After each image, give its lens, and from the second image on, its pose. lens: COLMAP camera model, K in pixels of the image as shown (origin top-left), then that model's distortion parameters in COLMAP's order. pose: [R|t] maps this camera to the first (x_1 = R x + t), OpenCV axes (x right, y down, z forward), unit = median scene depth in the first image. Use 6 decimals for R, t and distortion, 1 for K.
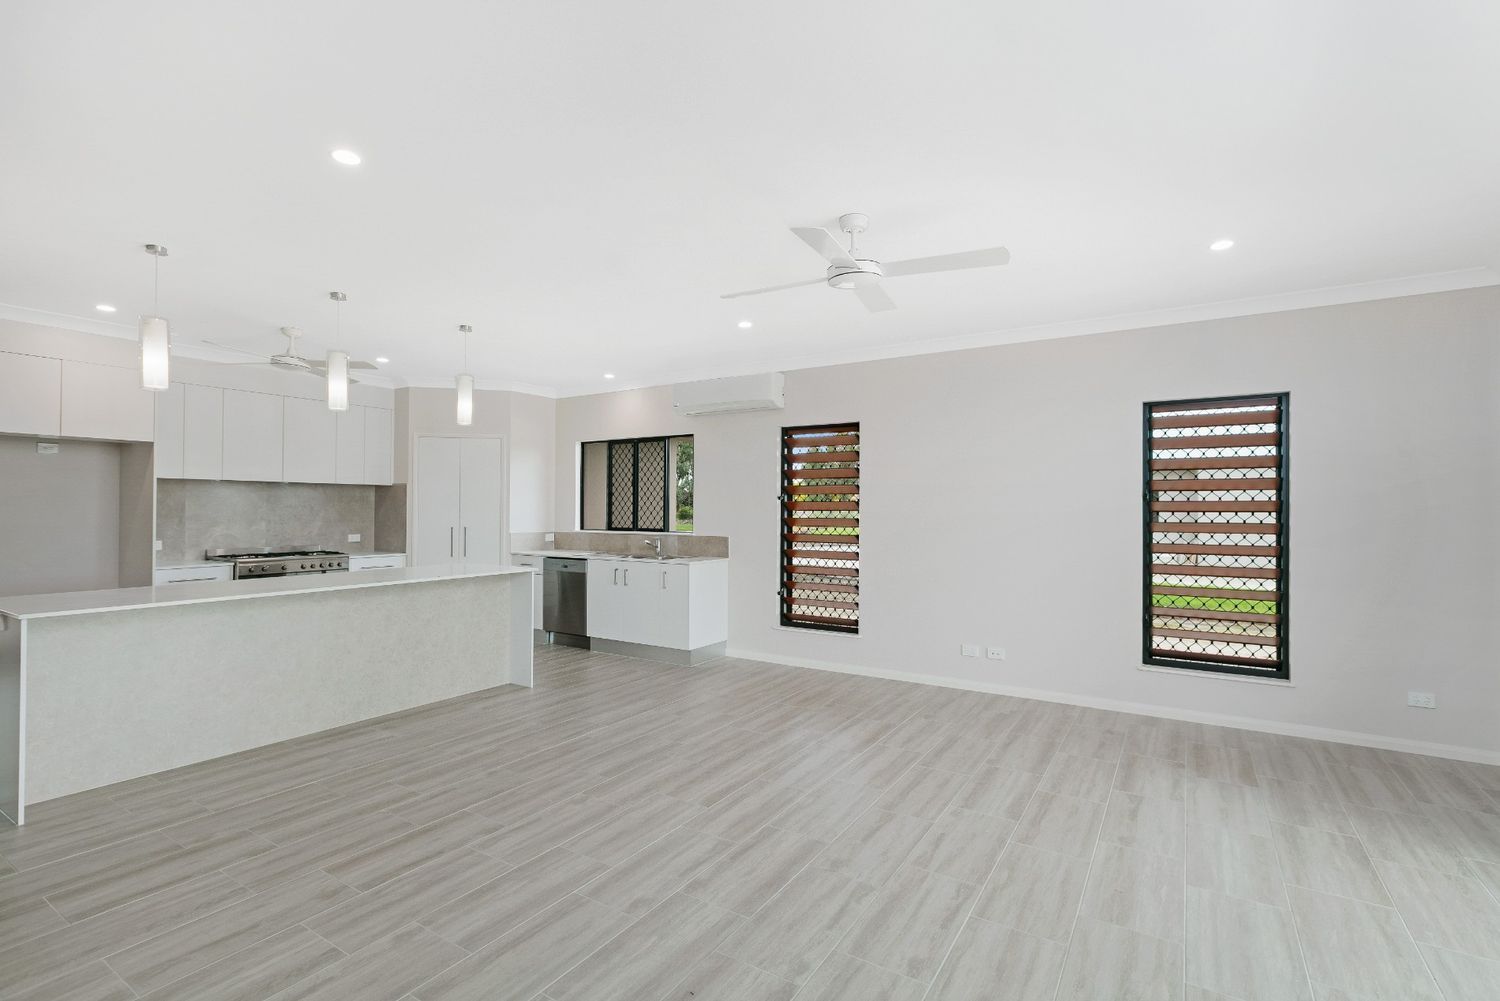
lens RADIAL K [[661.2, 0, 781.8], [0, 661.2, 496.4], [0, 0, 1]] dist [-0.002398, 0.000330]
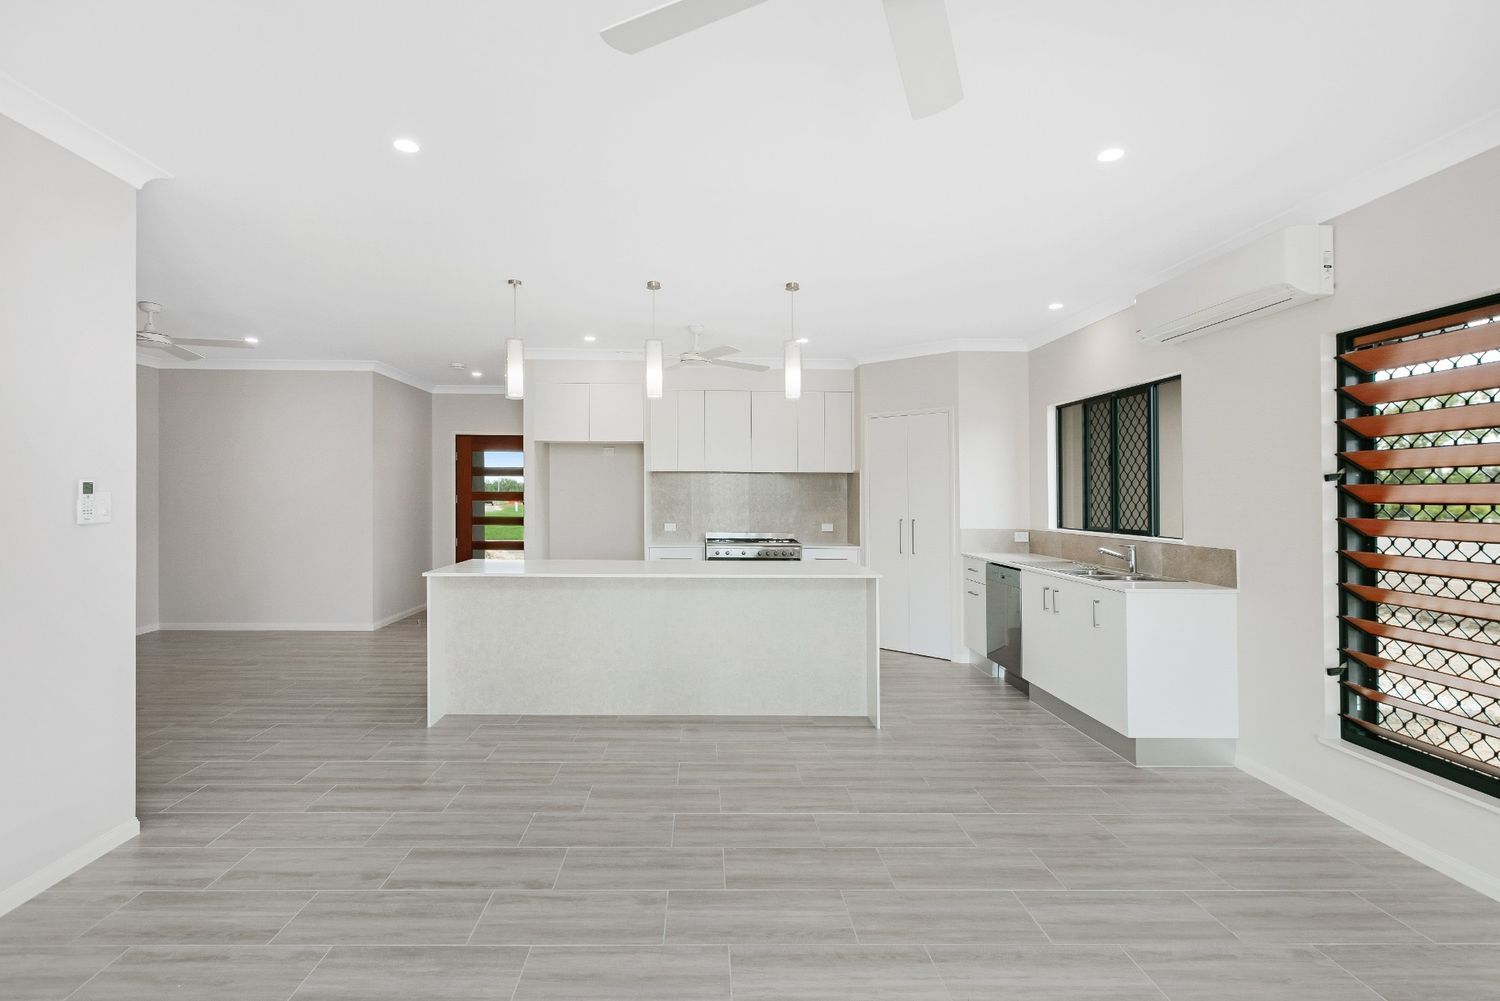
lens RADIAL K [[735.6, 0, 712.9], [0, 735.6, 482.5], [0, 0, 1]] dist [0.001529, 0.000358]
pose [[0.537138, -0.013741, -0.843382, 0.317612], [0.010195, 0.999900, -0.009797, 0.009076], [0.843433, -0.003336, 0.537225, 0.477307]]
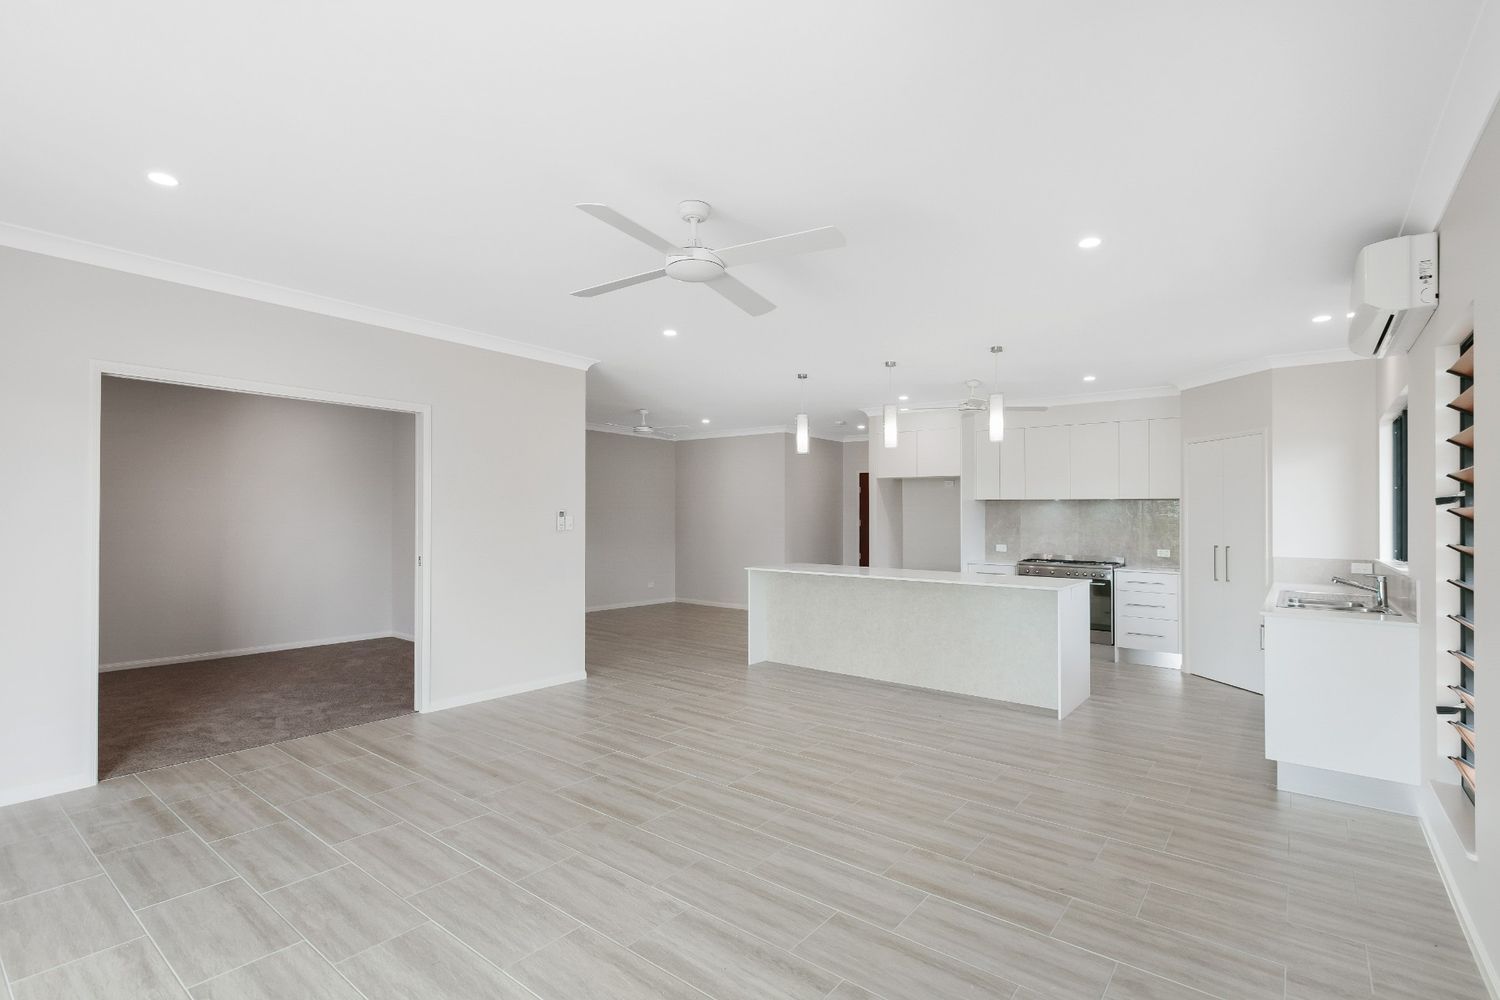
lens RADIAL K [[689.2, 0, 740.9], [0, 689.2, 513.4], [0, 0, 1]] dist [-0.002830, 0.001716]
pose [[-0.104330, -0.009604, -0.994496, 0.779322], [0.007220, 0.999920, -0.010414, 0.017217], [0.994516, -0.008267, -0.104253, 0.854258]]
